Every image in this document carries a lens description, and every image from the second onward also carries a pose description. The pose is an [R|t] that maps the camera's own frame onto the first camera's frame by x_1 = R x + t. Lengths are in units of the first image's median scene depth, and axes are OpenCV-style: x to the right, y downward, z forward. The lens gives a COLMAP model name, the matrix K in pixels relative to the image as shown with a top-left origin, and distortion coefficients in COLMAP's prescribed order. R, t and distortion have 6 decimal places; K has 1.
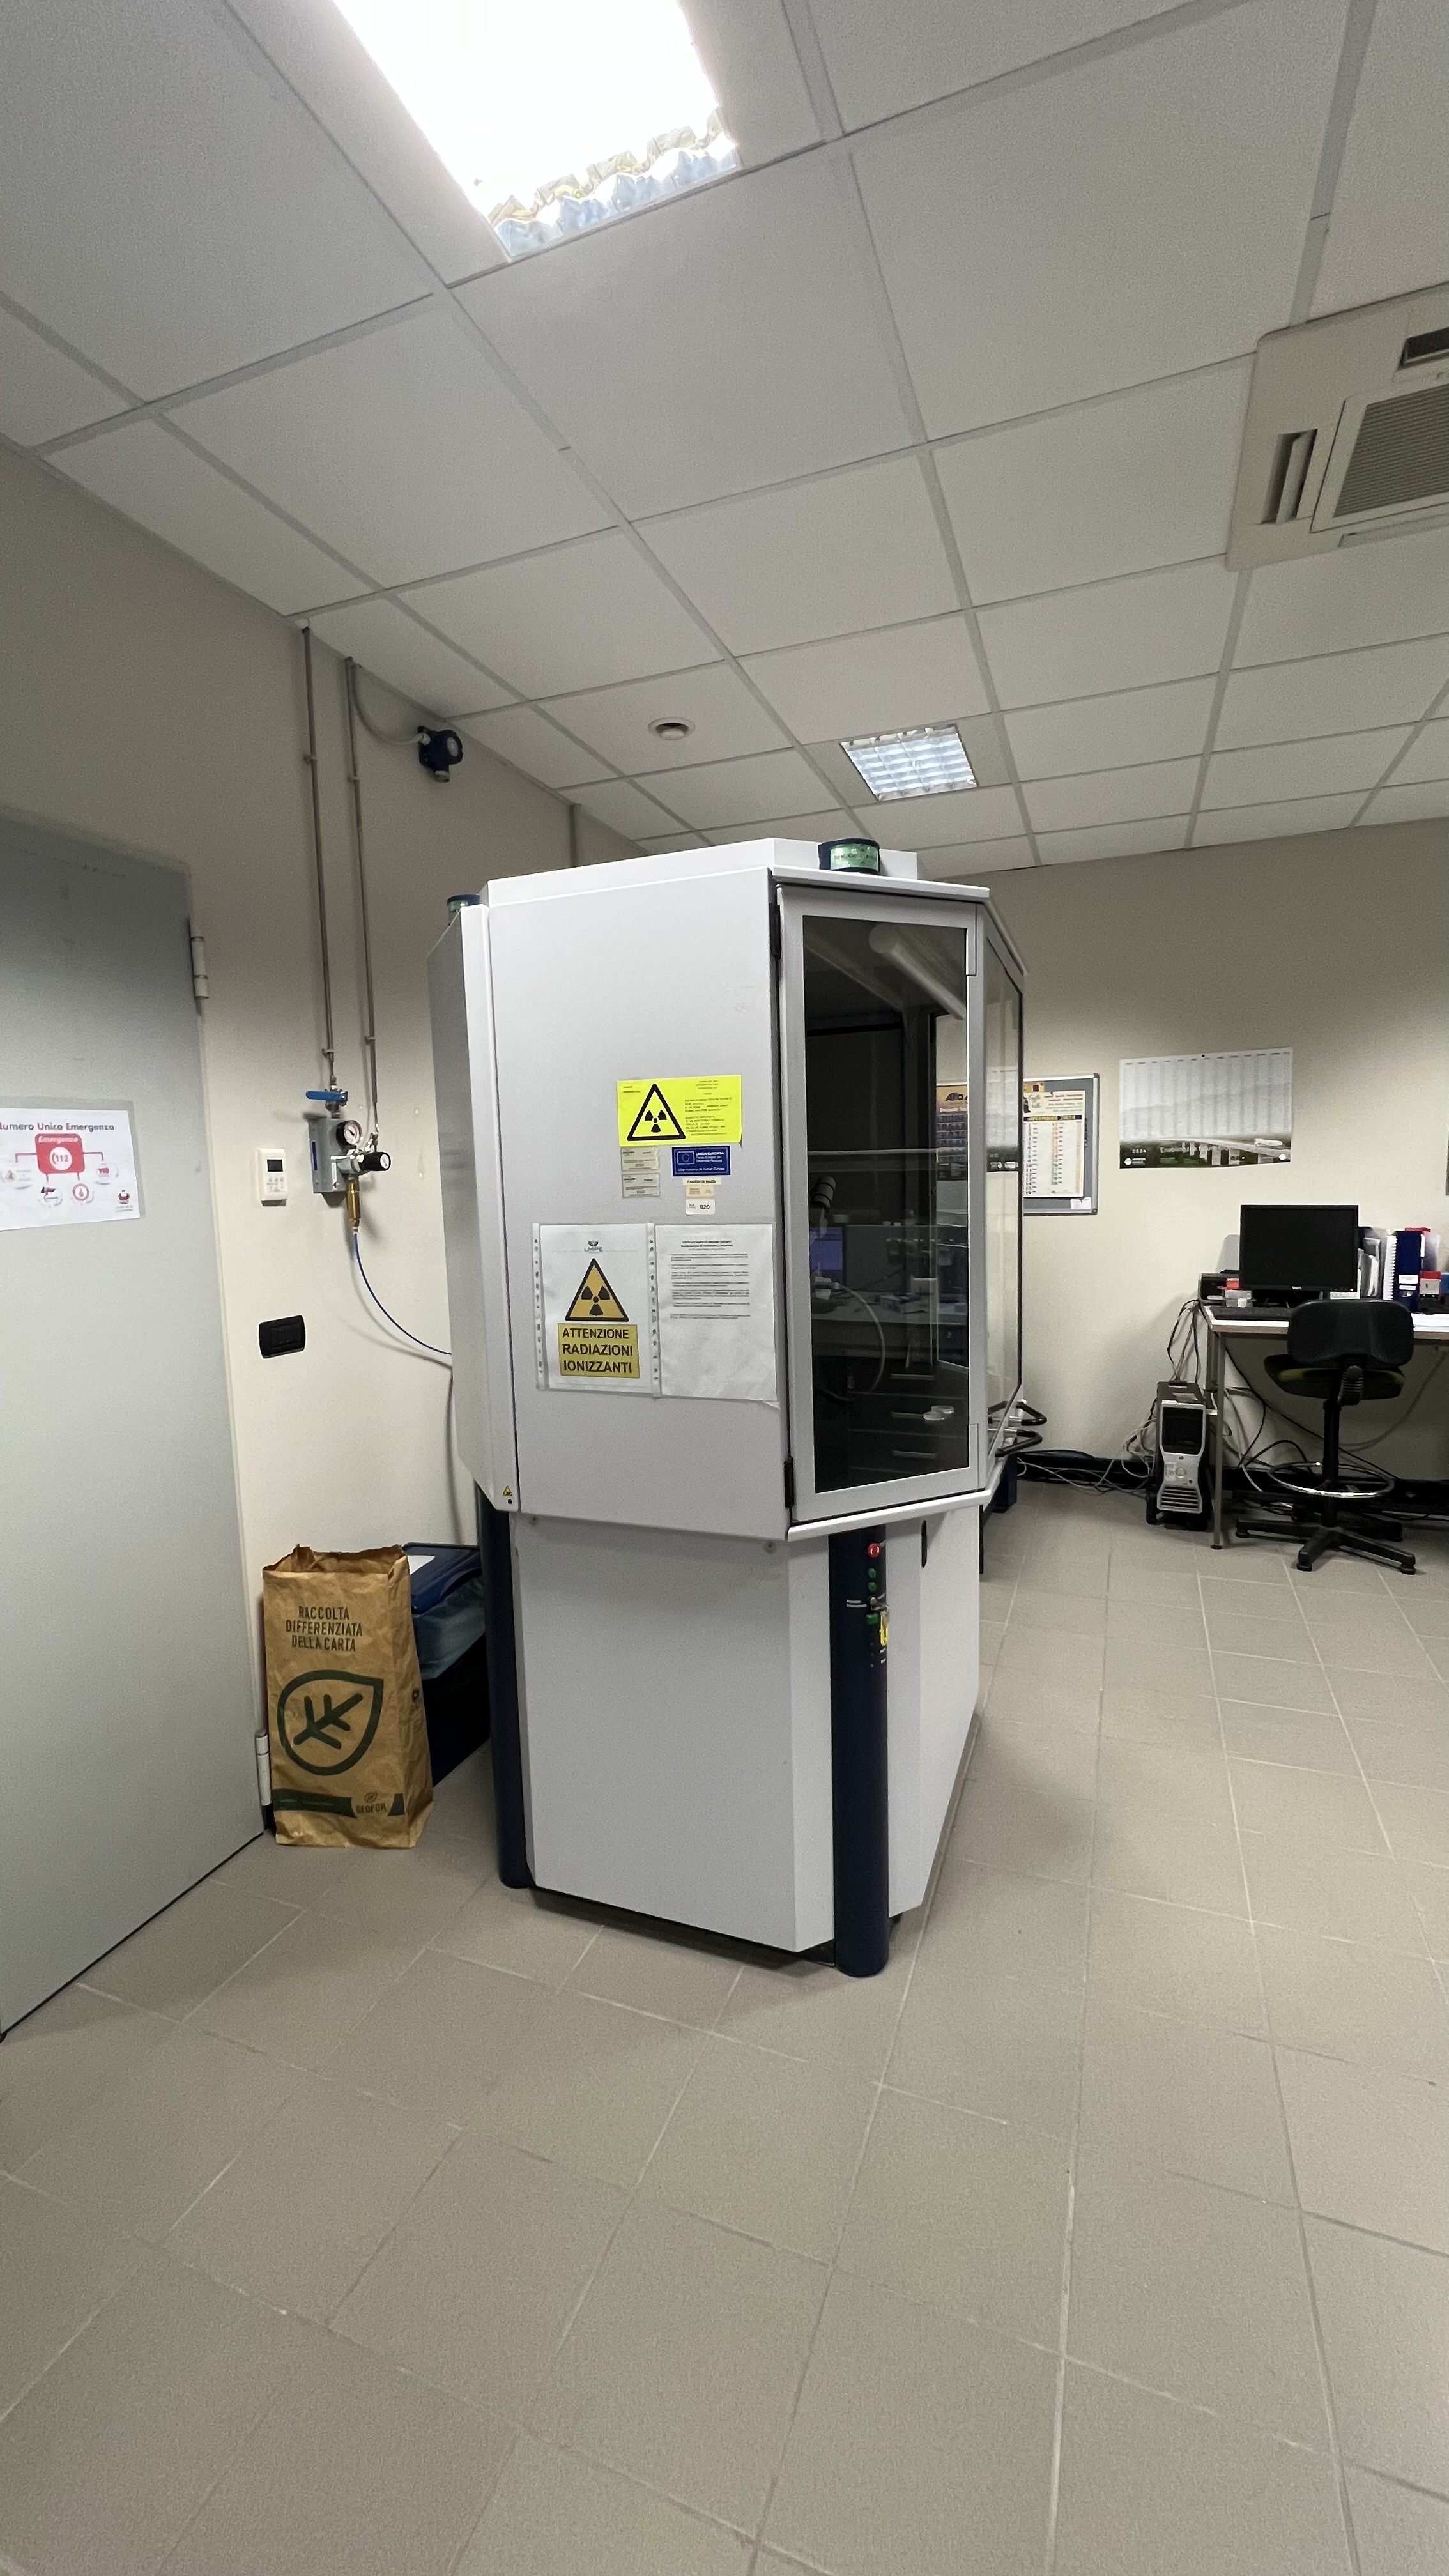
lens RADIAL K [[1039.3, 0, 750.8], [0, 1039.3, 1285.0], [0, 0, 1]] dist [-0.001535, -0.000250]
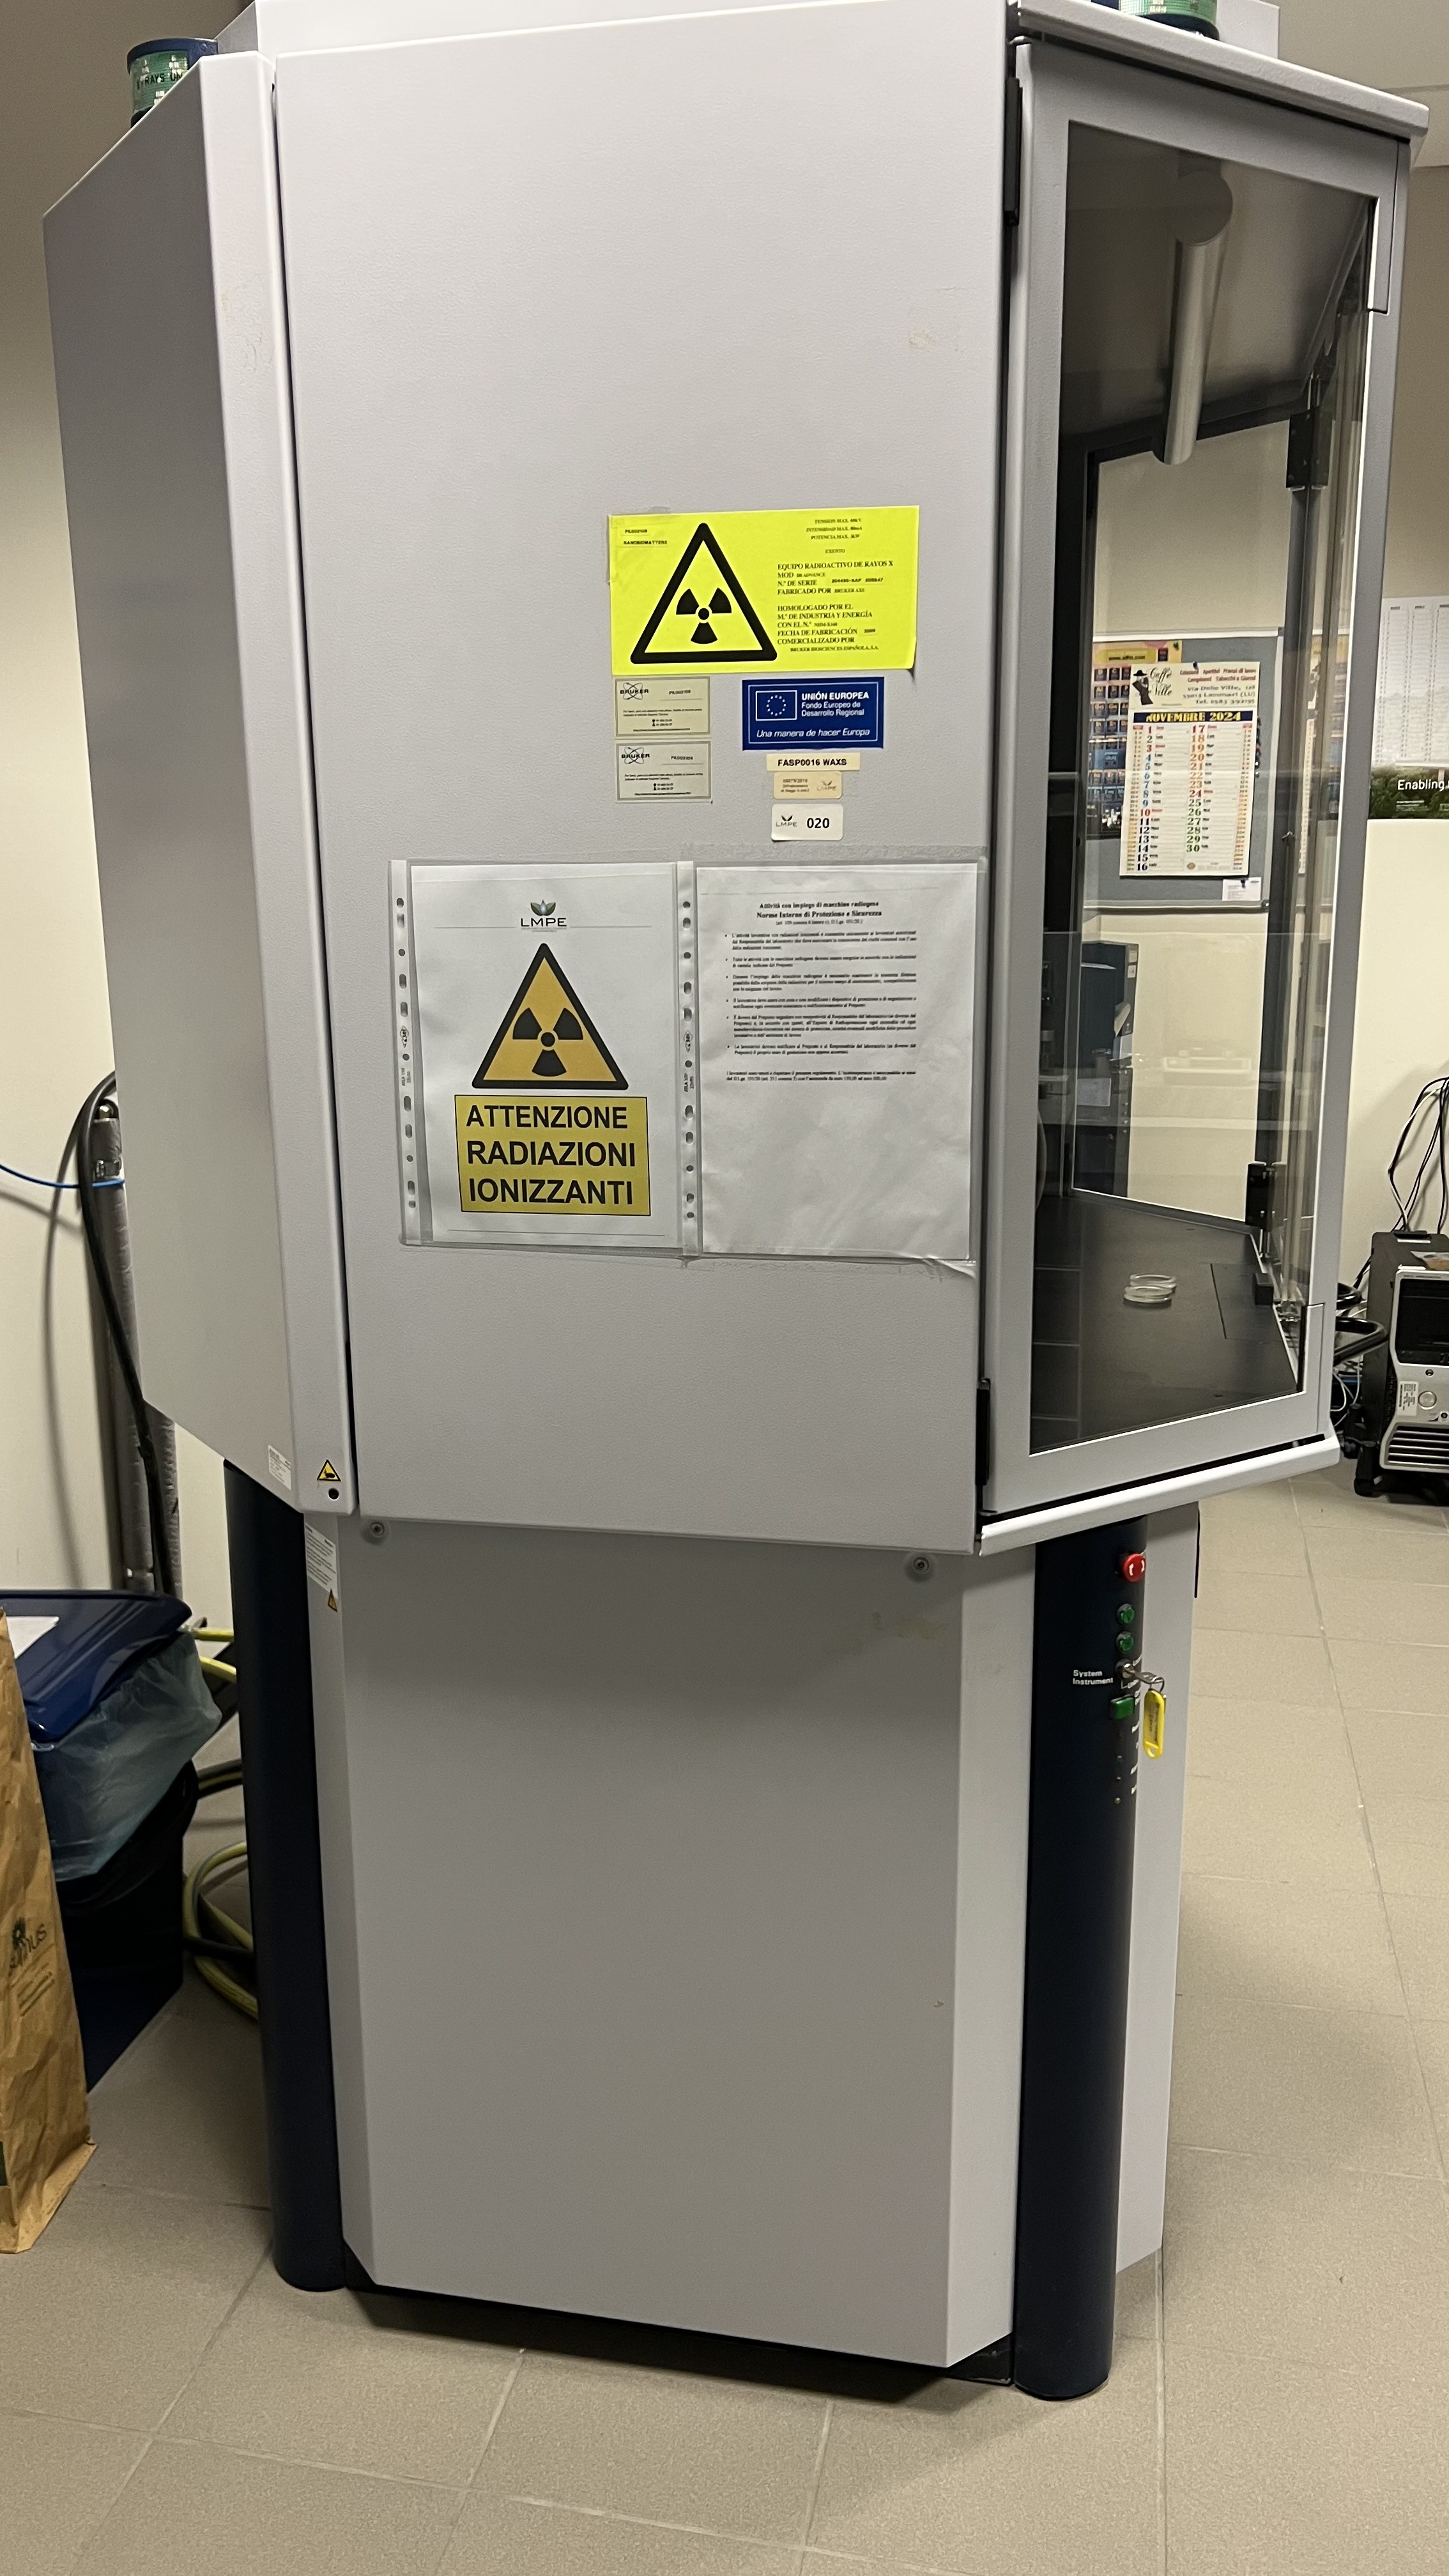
lens RADIAL K [[1928.1, 0, 723.2], [0, 1928.1, 1305.3], [0, 0, 1]] dist [0.040027, -0.048759]
pose [[0.986906, -0.019332, 0.160132, -0.206513], [0.000467, 0.993130, 0.117017, 0.030317], [-0.161294, -0.115410, 0.980135, 0.168697]]
